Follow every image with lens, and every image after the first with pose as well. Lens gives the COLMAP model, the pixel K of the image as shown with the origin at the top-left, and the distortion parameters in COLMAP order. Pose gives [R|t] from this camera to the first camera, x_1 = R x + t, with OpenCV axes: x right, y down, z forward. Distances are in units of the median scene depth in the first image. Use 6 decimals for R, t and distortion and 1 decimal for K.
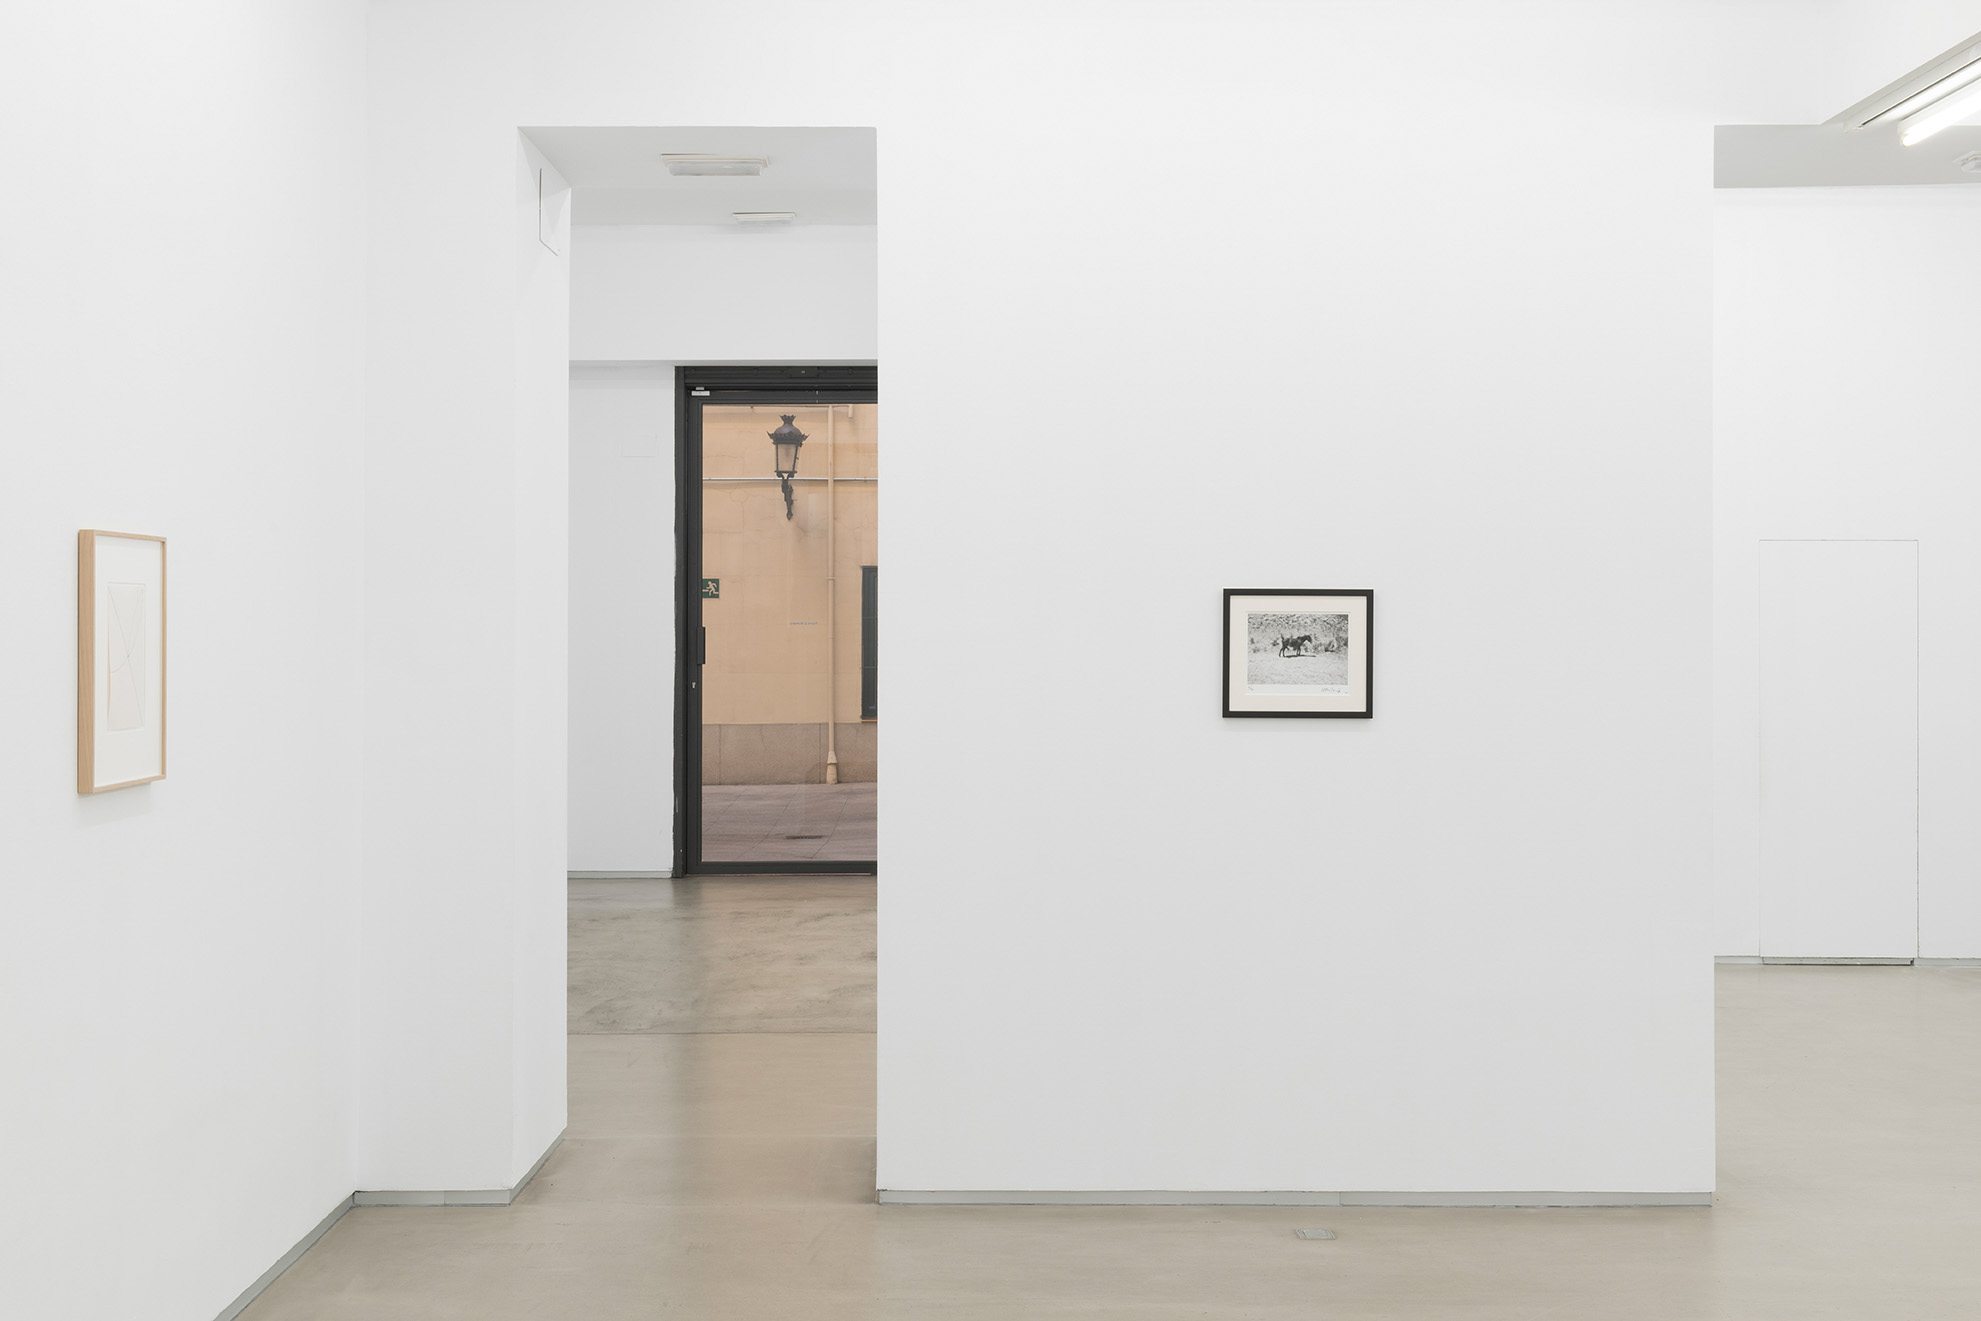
lens RADIAL K [[2254.9, 0, 991.3], [0, 2254.9, 648.1], [0, 0, 1]] dist [0.088470, 0.000000]
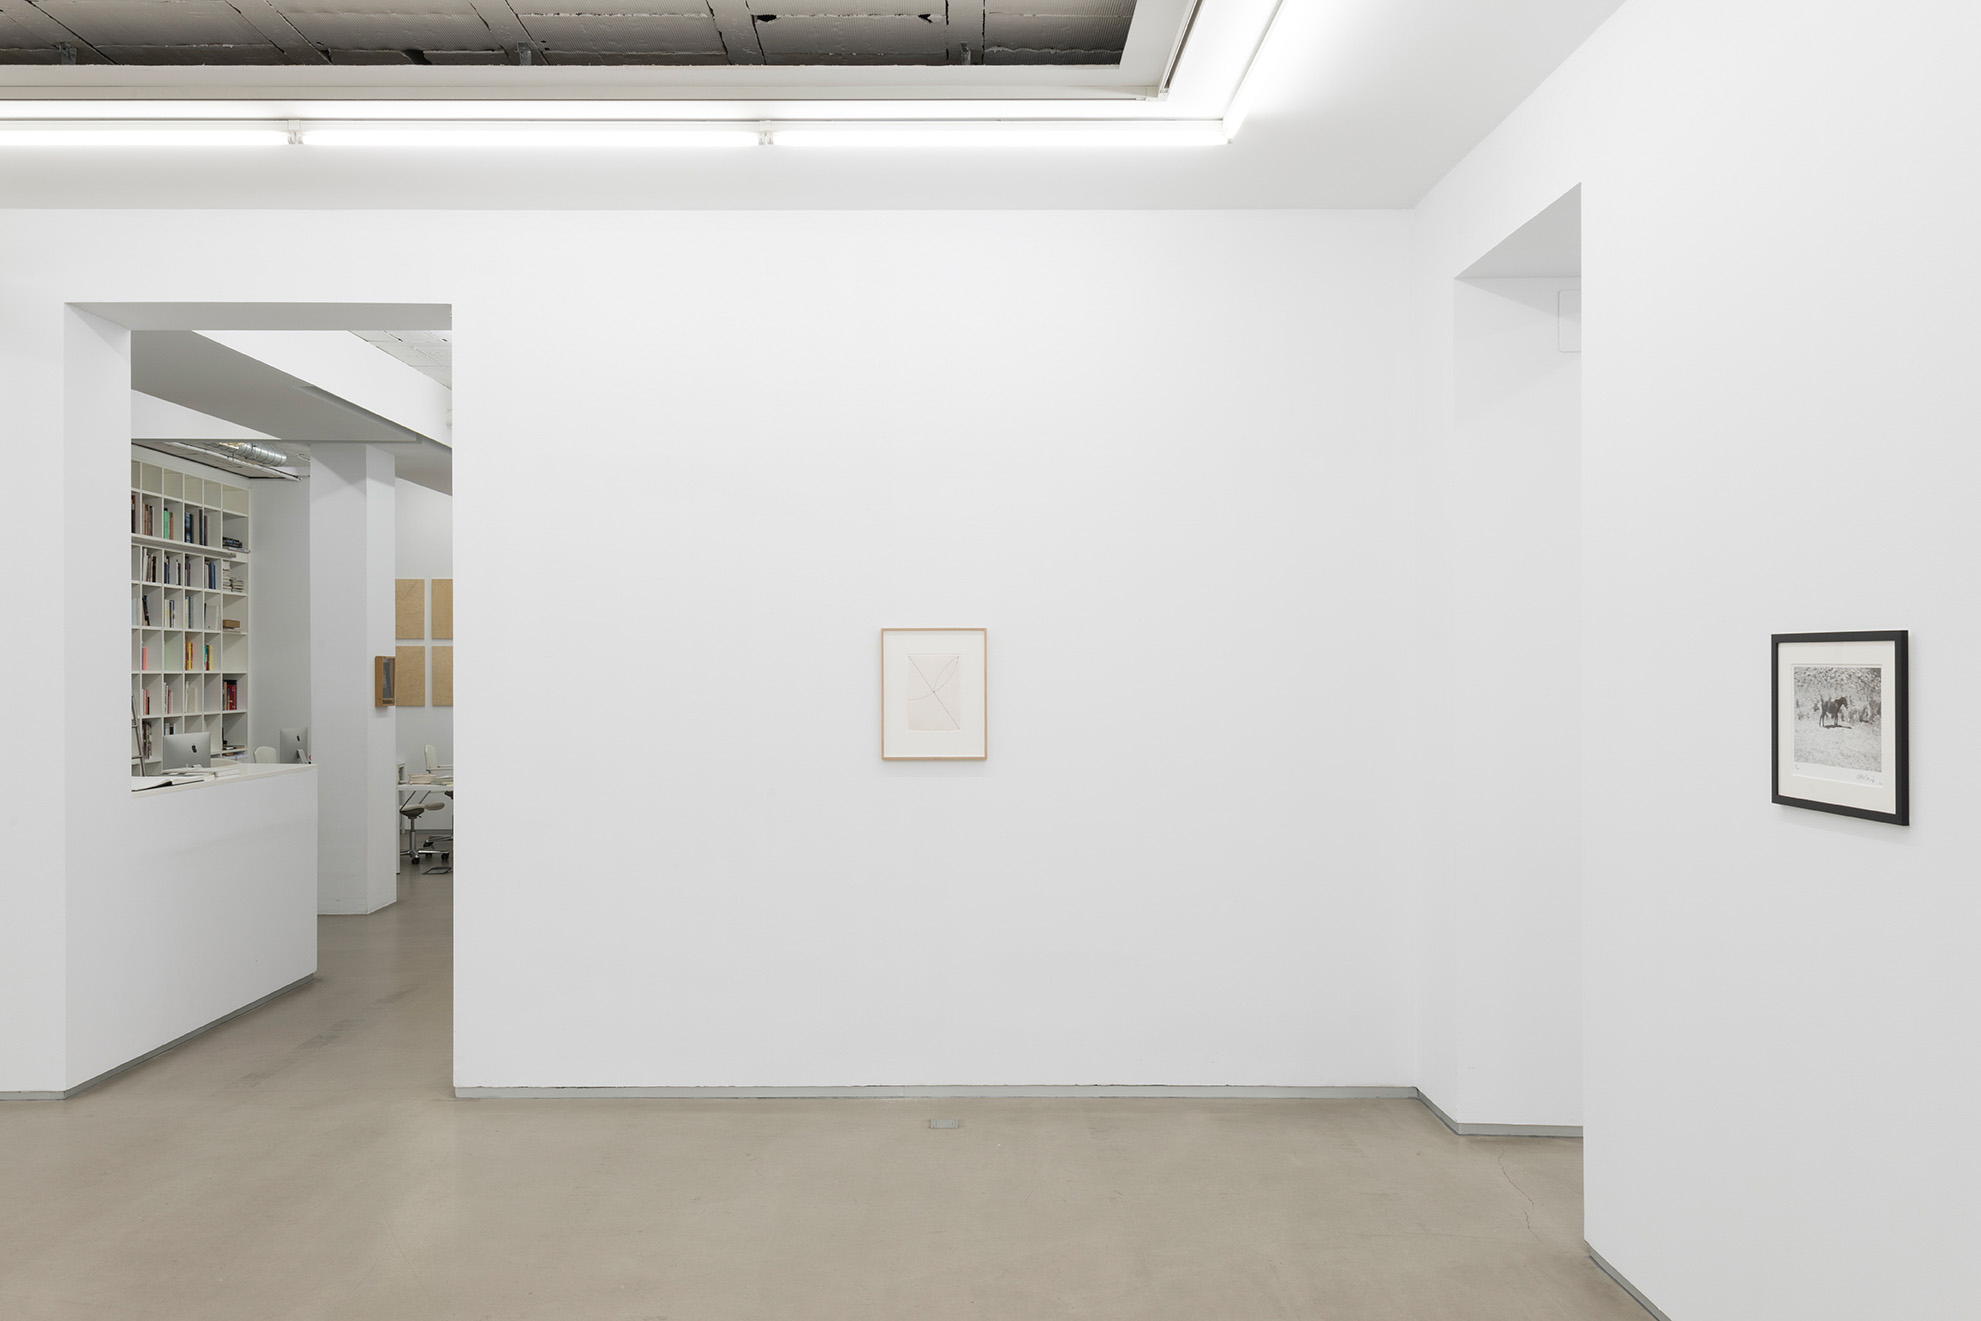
lens RADIAL K [[1388.3, 0, 987.8], [0, 1388.3, 661.2], [0, 0, 1]] dist [-0.000820, 0.000029]
pose [[-0.003003, -0.004640, -0.999985, 0.573941], [-0.009463, 0.999945, -0.004612, -0.012532], [0.999951, 0.009449, -0.003047, 0.734155]]
